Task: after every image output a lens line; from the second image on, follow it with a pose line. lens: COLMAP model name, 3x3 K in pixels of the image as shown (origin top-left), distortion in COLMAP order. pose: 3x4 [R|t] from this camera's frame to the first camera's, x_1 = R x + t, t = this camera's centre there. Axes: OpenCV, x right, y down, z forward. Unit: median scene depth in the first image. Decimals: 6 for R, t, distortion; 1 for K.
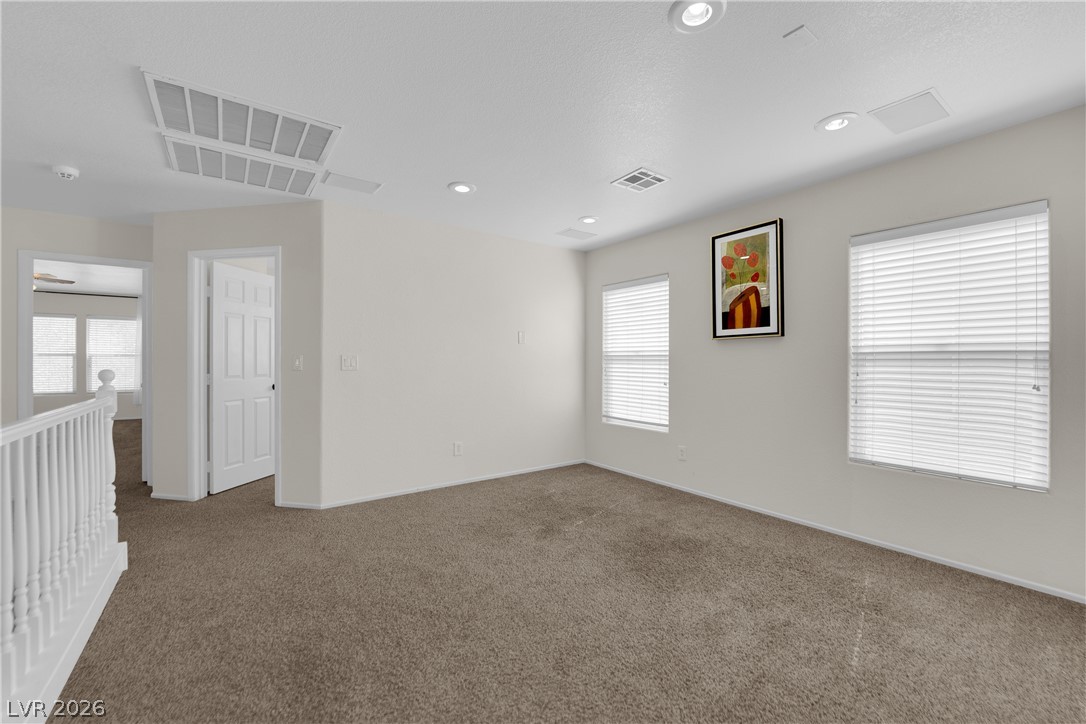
lens RADIAL K [[437.7, 0, 543.9], [0, 437.7, 361.2], [0, 0, 1]] dist [-0.002258, -0.009463]
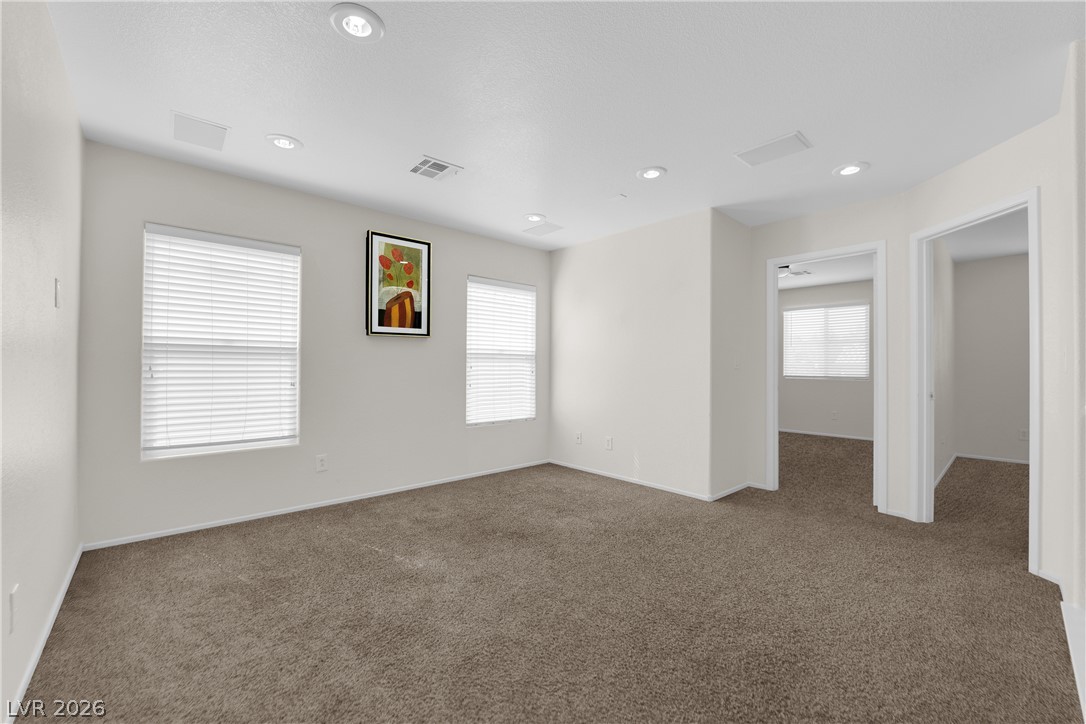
lens RADIAL K [[437.7, 0, 543.9], [0, 437.7, 361.2], [0, 0, 1]] dist [-0.002258, -0.009463]
pose [[-0.107071, -0.006578, 0.994230, -0.660940], [-0.017339, 0.999838, 0.004748, -0.002302], [-0.994100, -0.016731, -0.107167, 0.740464]]
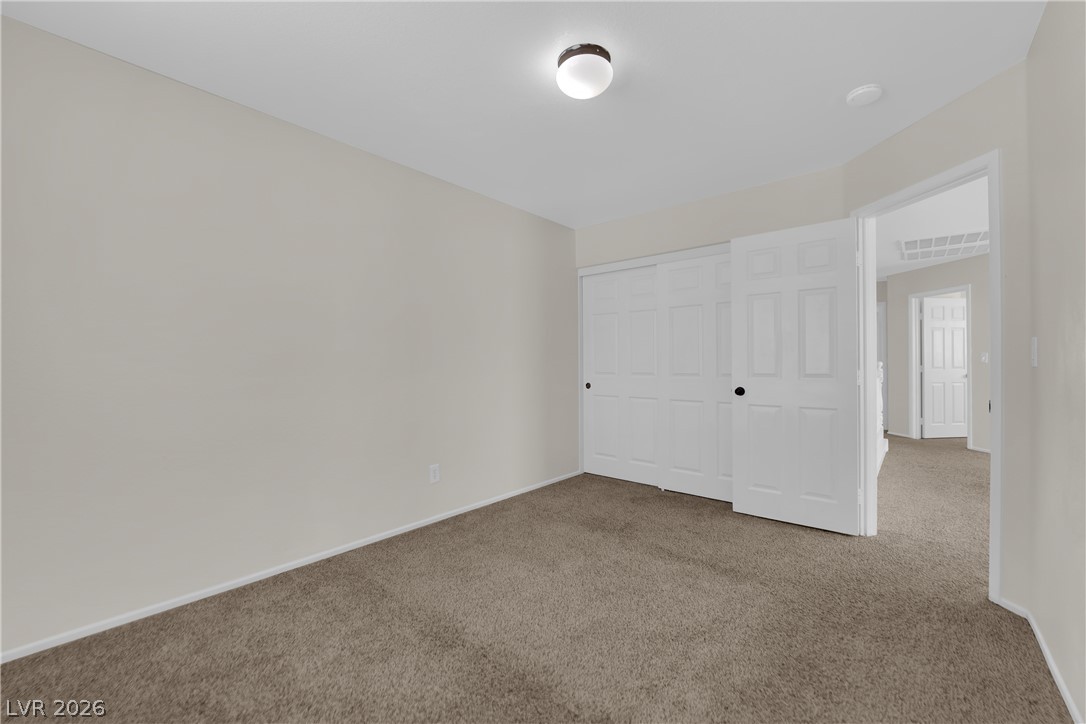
lens RADIAL K [[437.7, 0, 543.9], [0, 437.7, 361.2], [0, 0, 1]] dist [-0.002258, -0.009463]
pose [[0.232053, -0.006666, -0.972680, 0.533424], [0.007265, 0.999961, -0.005119, 0.011194], [0.972676, -0.005879, 0.232093, -0.822667]]
